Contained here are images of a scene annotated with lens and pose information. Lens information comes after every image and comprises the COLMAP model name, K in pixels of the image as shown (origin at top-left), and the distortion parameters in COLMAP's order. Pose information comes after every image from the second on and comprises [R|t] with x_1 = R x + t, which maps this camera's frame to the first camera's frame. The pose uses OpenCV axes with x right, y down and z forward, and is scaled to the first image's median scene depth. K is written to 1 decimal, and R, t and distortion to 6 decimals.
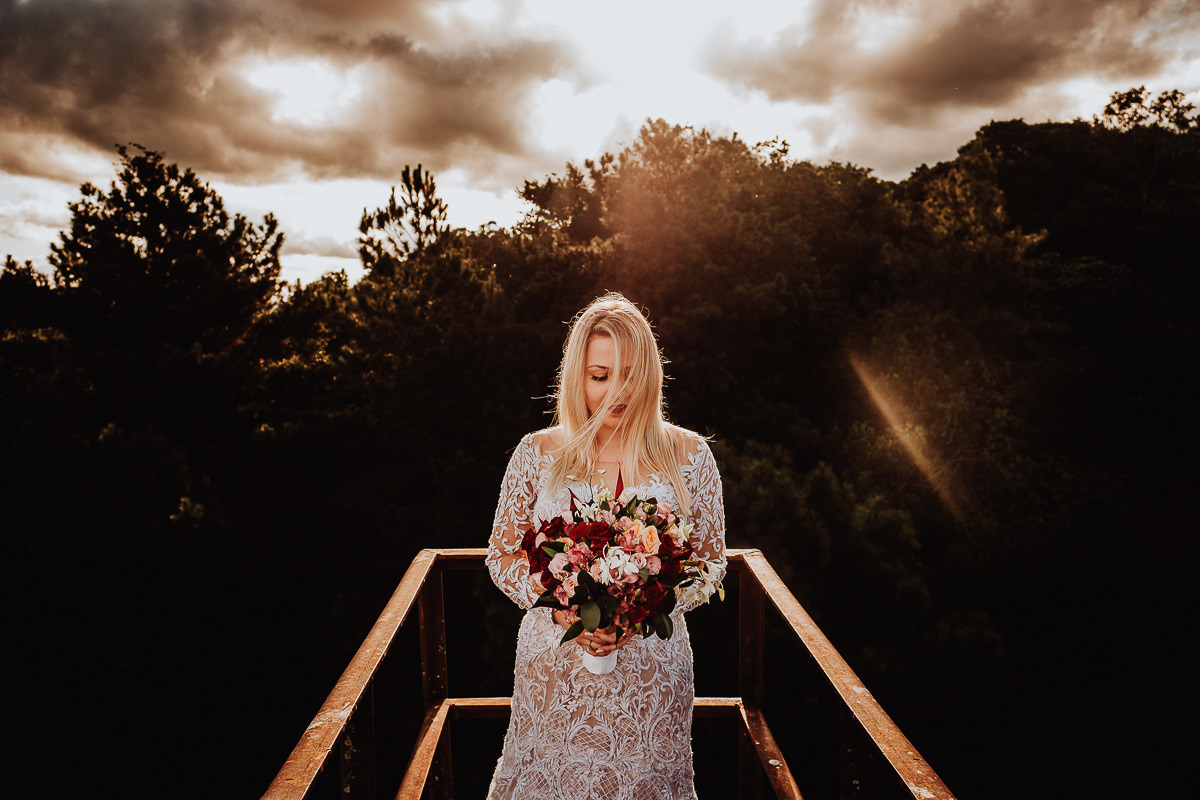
lens RADIAL K [[848.3, 0, 597.2], [0, 848.3, 439.2], [0, 0, 1]] dist [-0.017207, 0.004981]
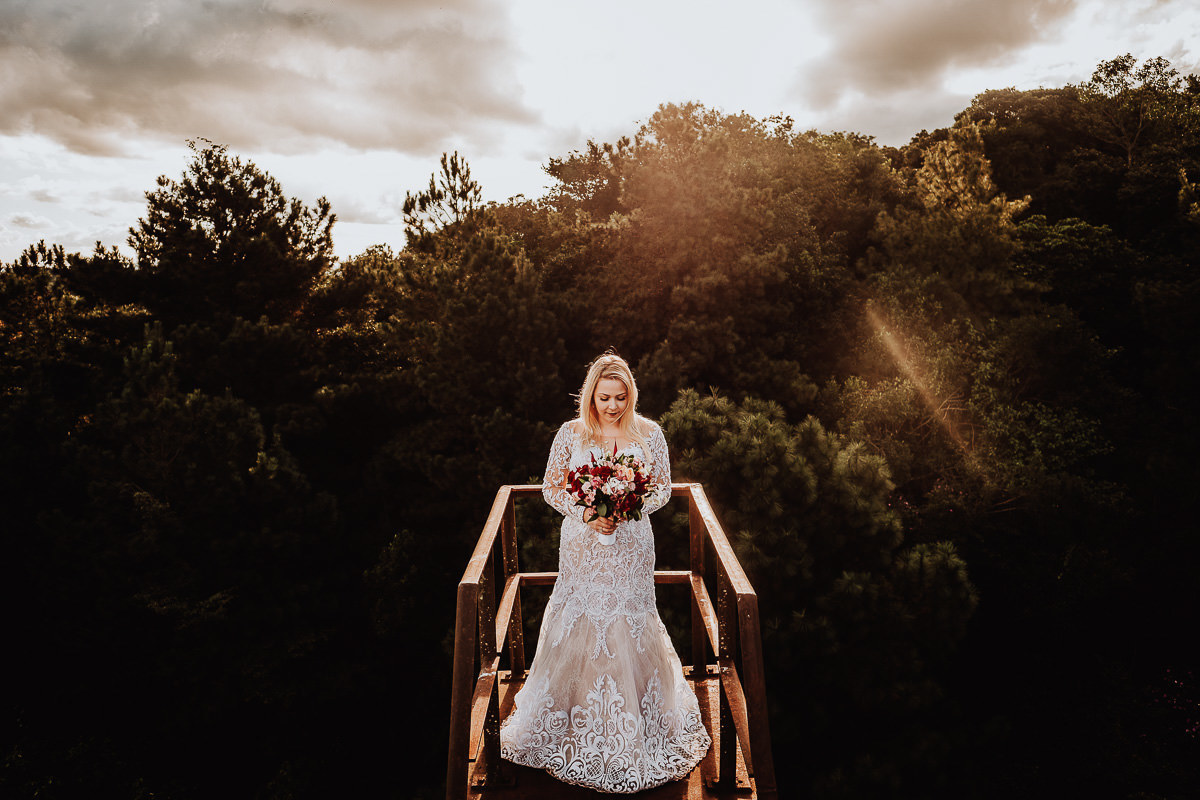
lens RADIAL K [[805.5, 0, 600.6], [0, 805.5, 418.9], [0, 0, 1]] dist [-0.015134, 0.001093]
pose [[0.999584, -0.013405, -0.025524, 0.003177], [0.014271, 0.999319, 0.034025, -0.005782], [0.025051, -0.034375, 0.999095, -0.064544]]
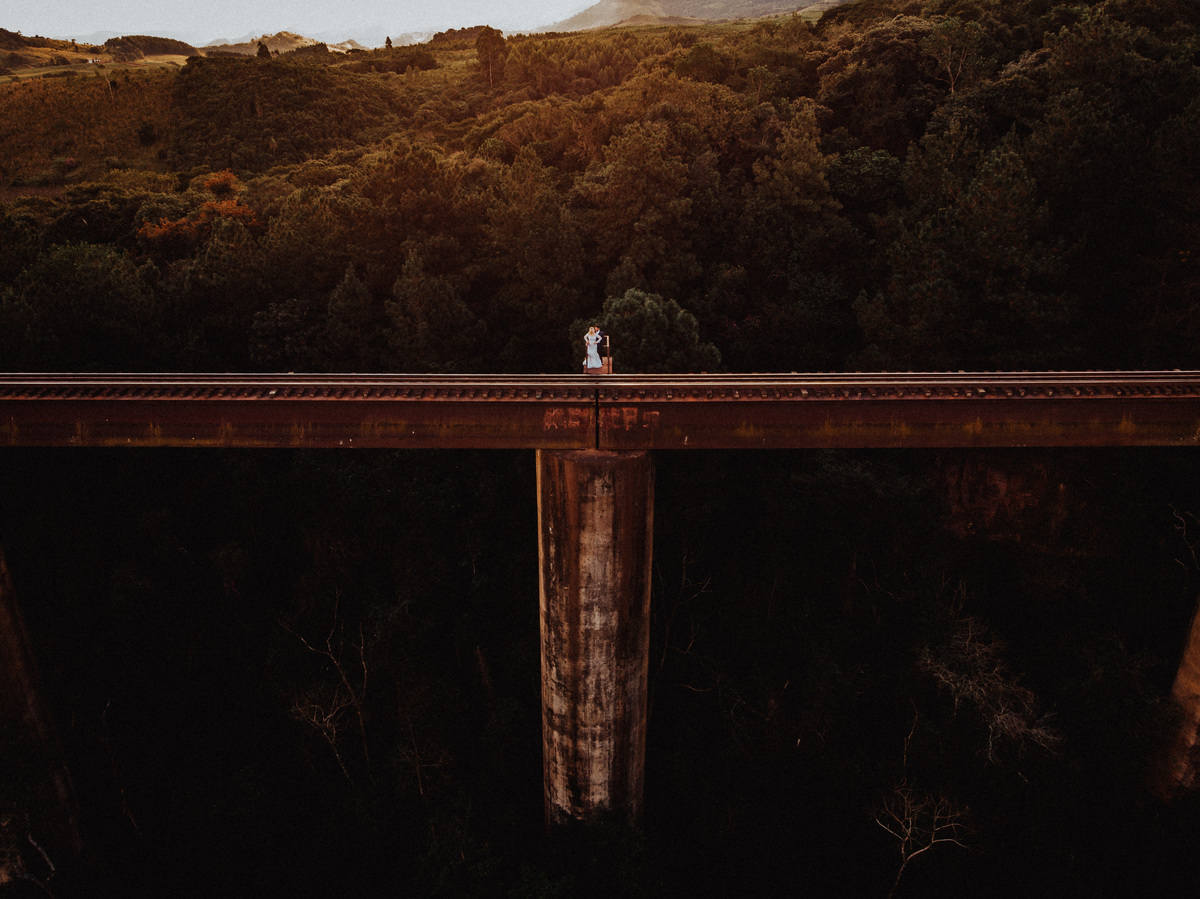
lens RADIAL K [[964.2, 0, 590.0], [0, 964.2, 456.3], [0, 0, 1]] dist [0.001160, -0.012676]
pose [[0.999032, -0.000976, -0.043987, 0.062462], [0.014258, 0.952987, 0.302676, -0.315129], [0.041624, -0.303010, 0.952078, -1.666298]]
